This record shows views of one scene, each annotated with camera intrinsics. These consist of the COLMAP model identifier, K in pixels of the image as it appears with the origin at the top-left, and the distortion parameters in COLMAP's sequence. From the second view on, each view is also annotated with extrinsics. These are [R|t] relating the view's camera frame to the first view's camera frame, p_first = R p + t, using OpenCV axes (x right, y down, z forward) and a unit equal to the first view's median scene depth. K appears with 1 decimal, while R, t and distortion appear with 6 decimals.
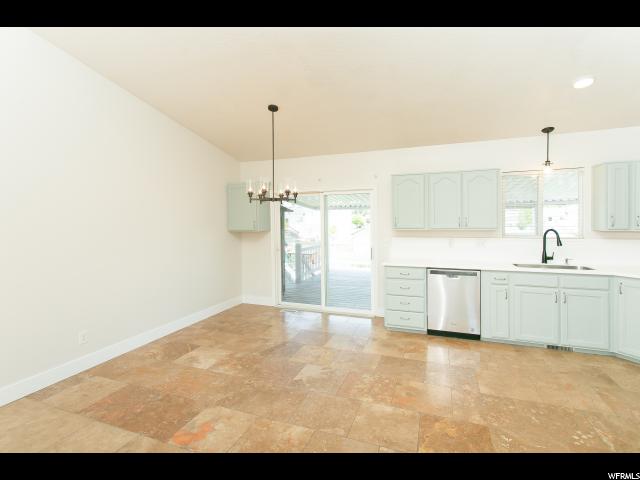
lens RADIAL K [[306.7, 0, 315.9], [0, 306.7, 223.5], [0, 0, 1]] dist [-0.001353, 0.001362]
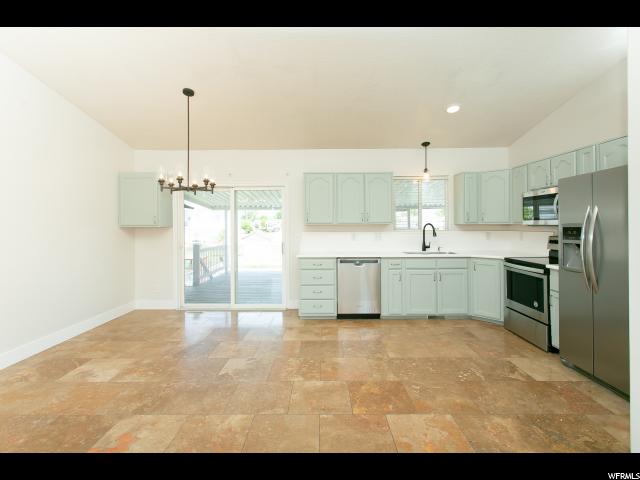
lens RADIAL K [[306.7, 0, 314.8], [0, 306.7, 220.0], [0, 0, 1]] dist [-0.001353, 0.001362]
pose [[0.937181, 0.013087, 0.348599, -0.109332], [-0.002991, 0.999561, -0.029484, 0.046211], [-0.348832, 0.026590, 0.936808, -0.008210]]
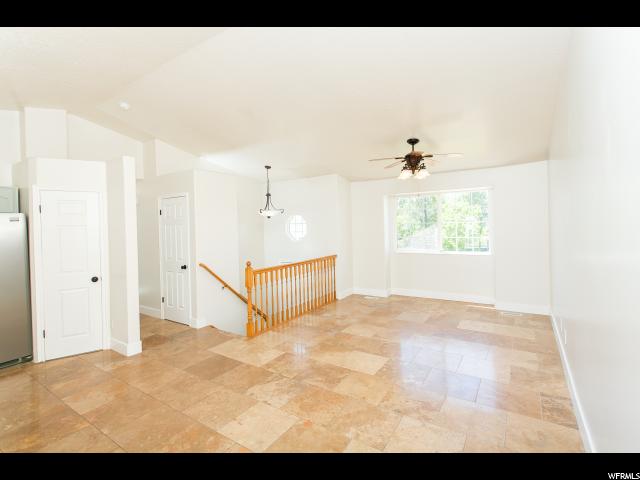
lens RADIAL K [[306.7, 0, 328.0], [0, 306.7, 228.9], [0, 0, 1]] dist [-0.001353, 0.001362]
pose [[-0.982790, 0.035356, 0.181309, -0.491176], [0.040095, 0.998942, 0.022539, -0.021974], [-0.180320, 0.029420, -0.983168, 1.131101]]
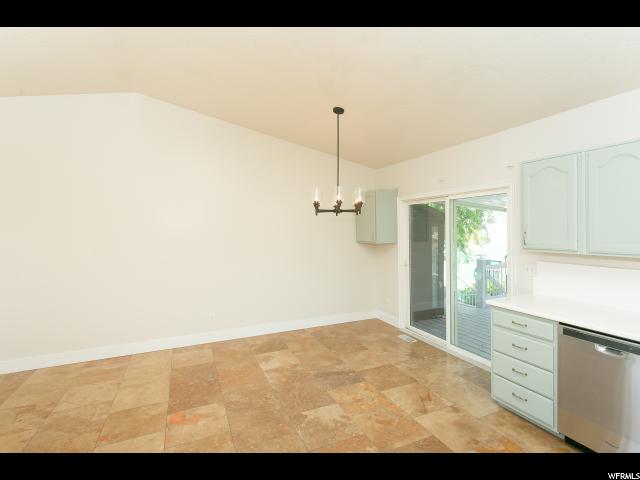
lens RADIAL K [[306.7, 0, 320.7], [0, 306.7, 232.5], [0, 0, 1]] dist [-0.001353, 0.001362]
pose [[0.715542, 0.011932, -0.698467, 0.488044], [-0.006208, 0.999923, 0.010722, -0.024484], [0.698542, -0.003336, 0.715562, 0.329563]]
